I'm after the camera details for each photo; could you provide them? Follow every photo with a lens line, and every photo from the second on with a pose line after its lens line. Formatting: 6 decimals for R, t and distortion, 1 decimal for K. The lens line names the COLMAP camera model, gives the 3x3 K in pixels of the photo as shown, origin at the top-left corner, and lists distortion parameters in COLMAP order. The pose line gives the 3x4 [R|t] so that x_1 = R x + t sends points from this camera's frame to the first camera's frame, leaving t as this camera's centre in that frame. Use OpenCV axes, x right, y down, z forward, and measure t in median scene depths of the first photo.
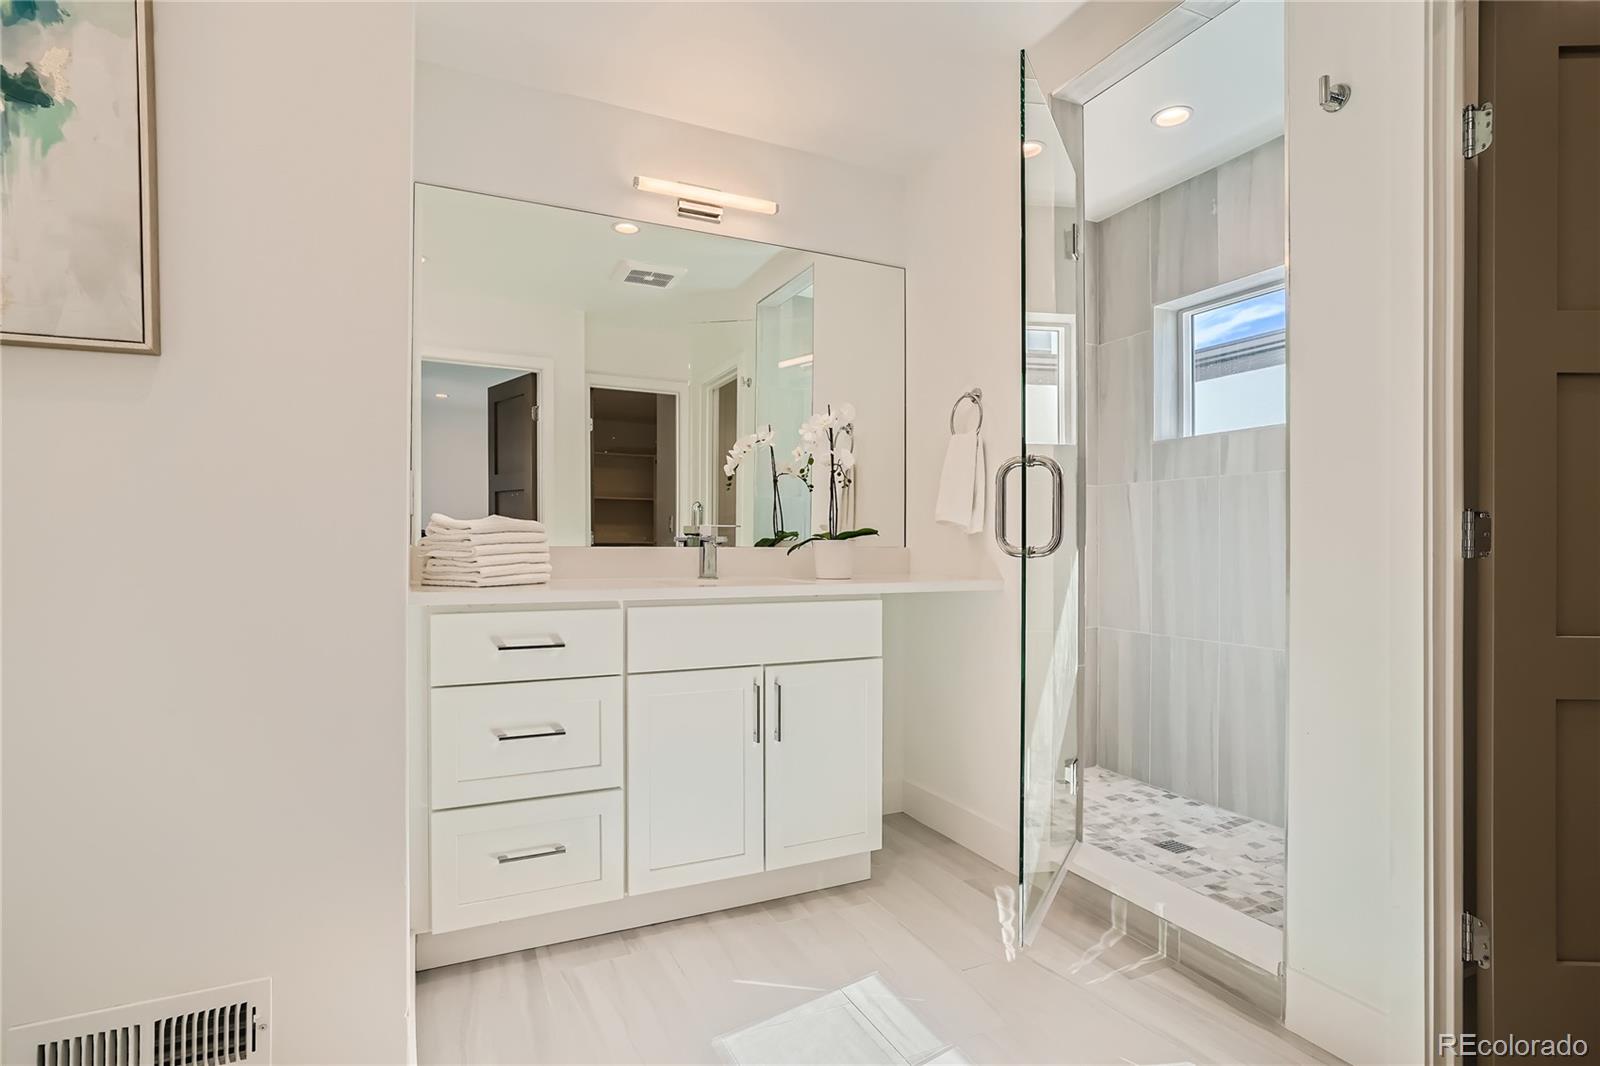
lens RADIAL K [[792.5, 0, 799.4], [0, 792.5, 543.0], [0, 0, 1]] dist [-0.003298, 0.000899]
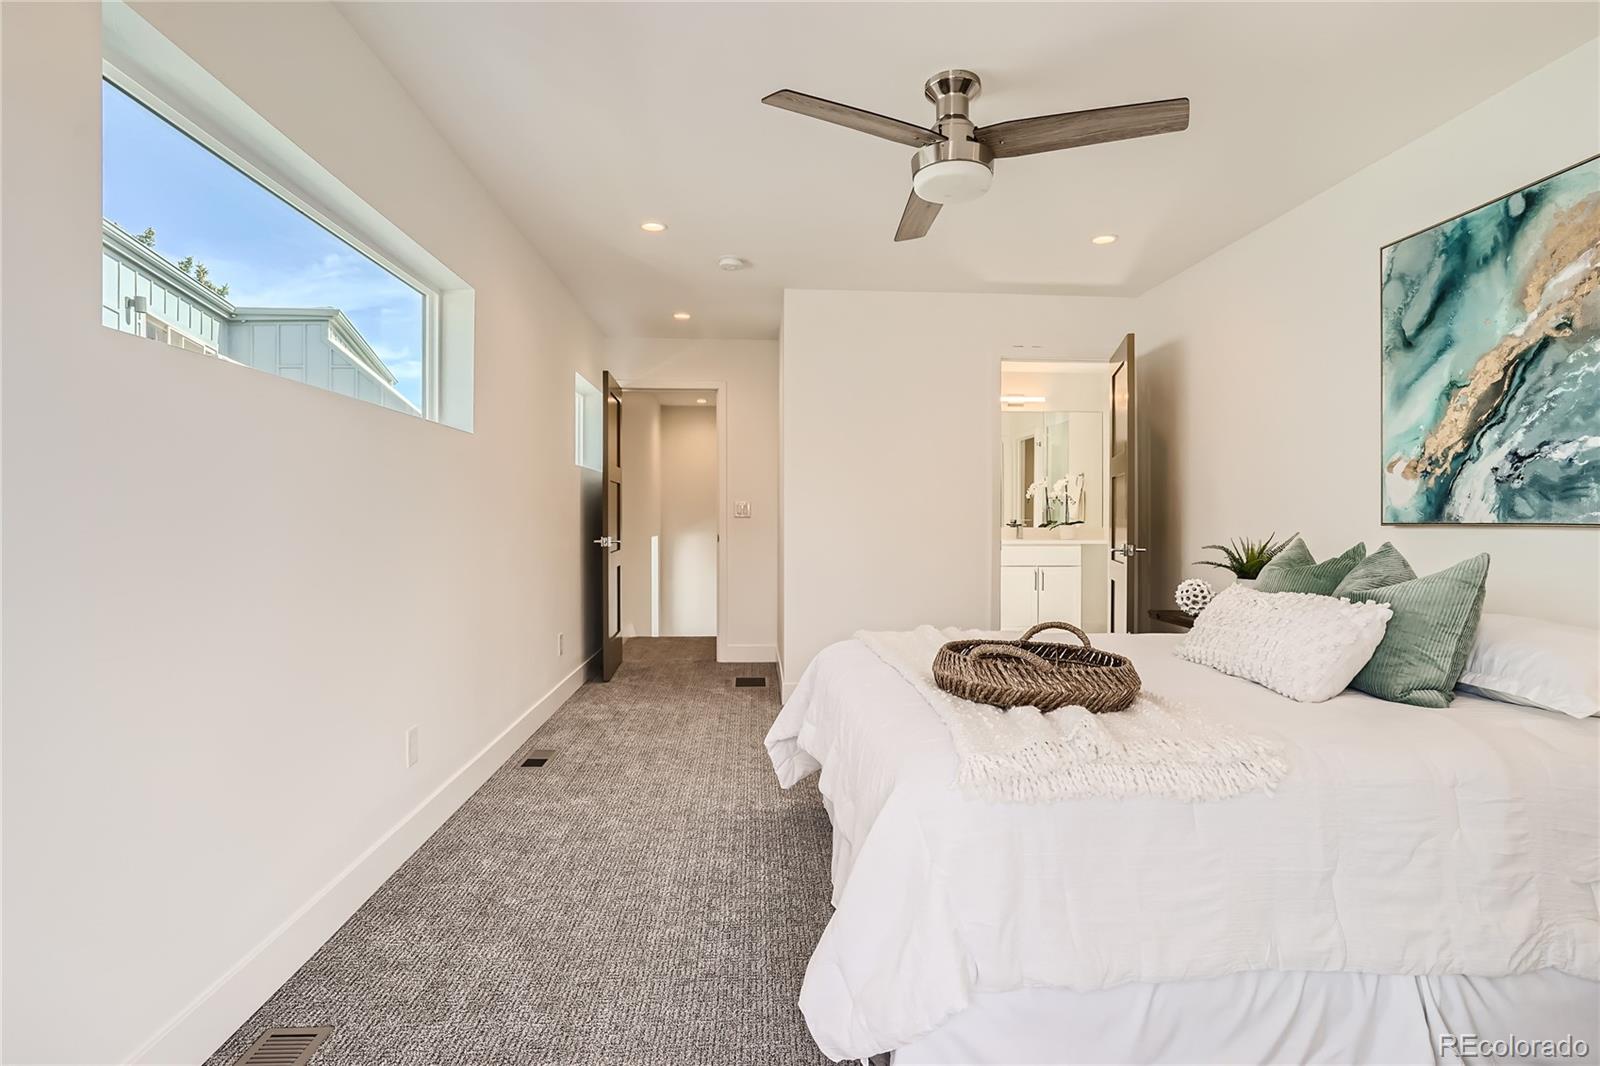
lens RADIAL K [[792.5, 0, 795.9], [0, 792.5, 529.6], [0, 0, 1]] dist [-0.003298, 0.000899]
pose [[0.925159, 0.011089, -0.379417, 0.219685], [-0.007995, 0.999921, 0.009727, -0.007501], [0.379494, -0.005966, 0.925175, -1.937992]]
